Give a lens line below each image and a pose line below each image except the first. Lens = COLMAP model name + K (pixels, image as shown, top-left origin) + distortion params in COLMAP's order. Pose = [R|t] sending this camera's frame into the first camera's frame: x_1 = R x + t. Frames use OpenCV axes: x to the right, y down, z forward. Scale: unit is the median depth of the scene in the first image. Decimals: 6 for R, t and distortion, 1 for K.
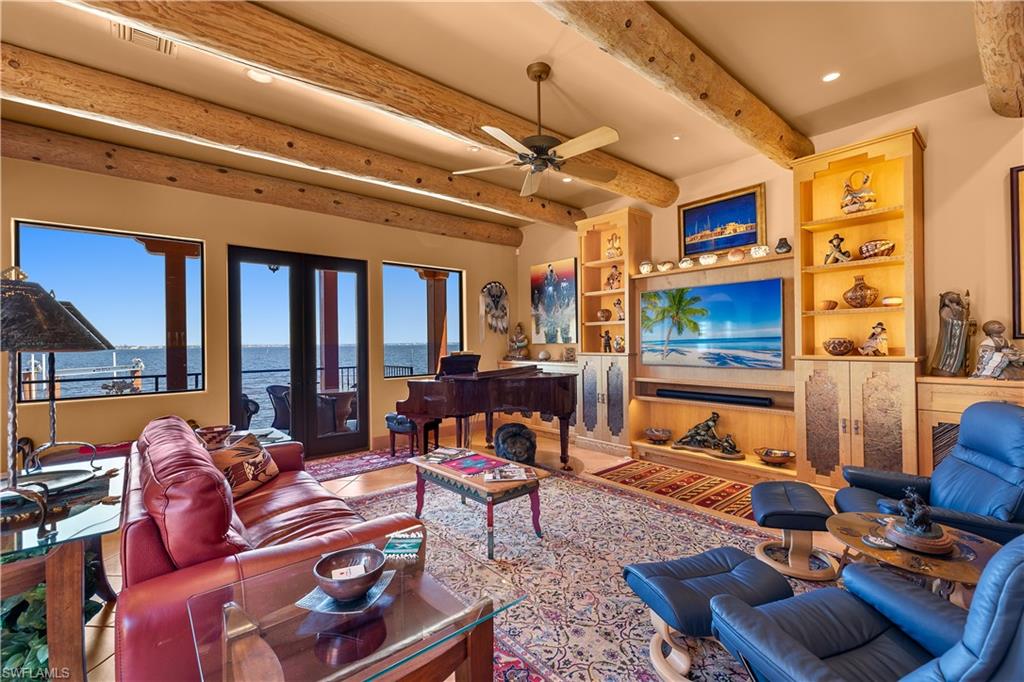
lens RADIAL K [[442.4, 0, 514.7], [0, 442.4, 341.0], [0, 0, 1]] dist [0.002497, -0.000235]
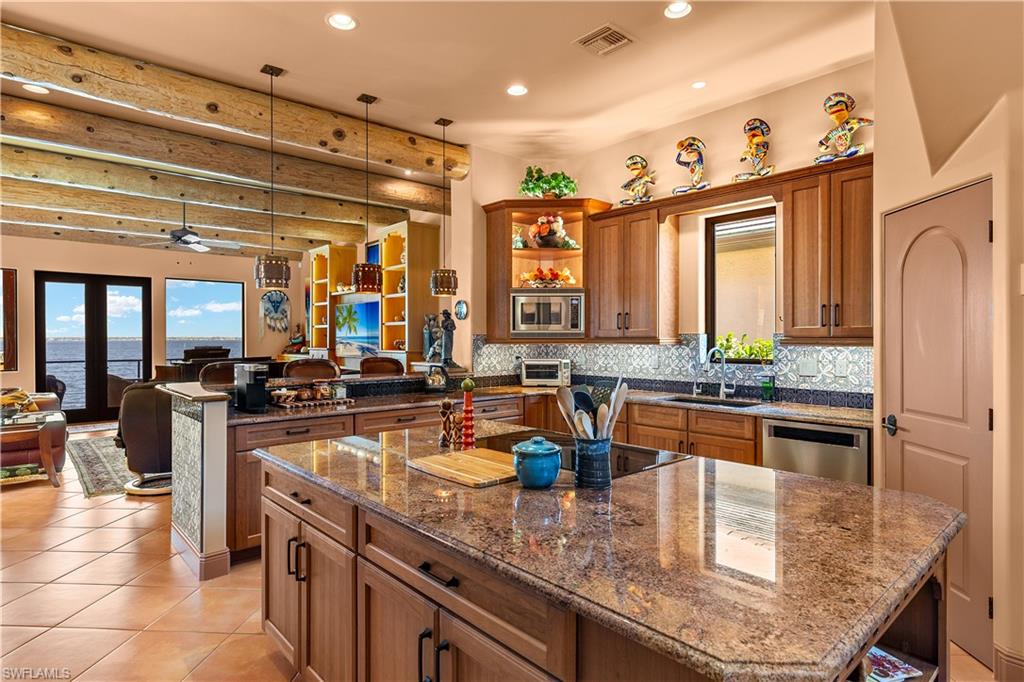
lens RADIAL K [[554.1, 0, 510.2], [0, 554.1, 339.7], [0, 0, 1]] dist [0.001136, -0.000749]
pose [[0.999734, 0.006207, 0.022212, 0.805341], [-0.006300, 0.999972, 0.004140, -0.009318], [-0.022186, -0.004278, 0.999745, -0.785276]]
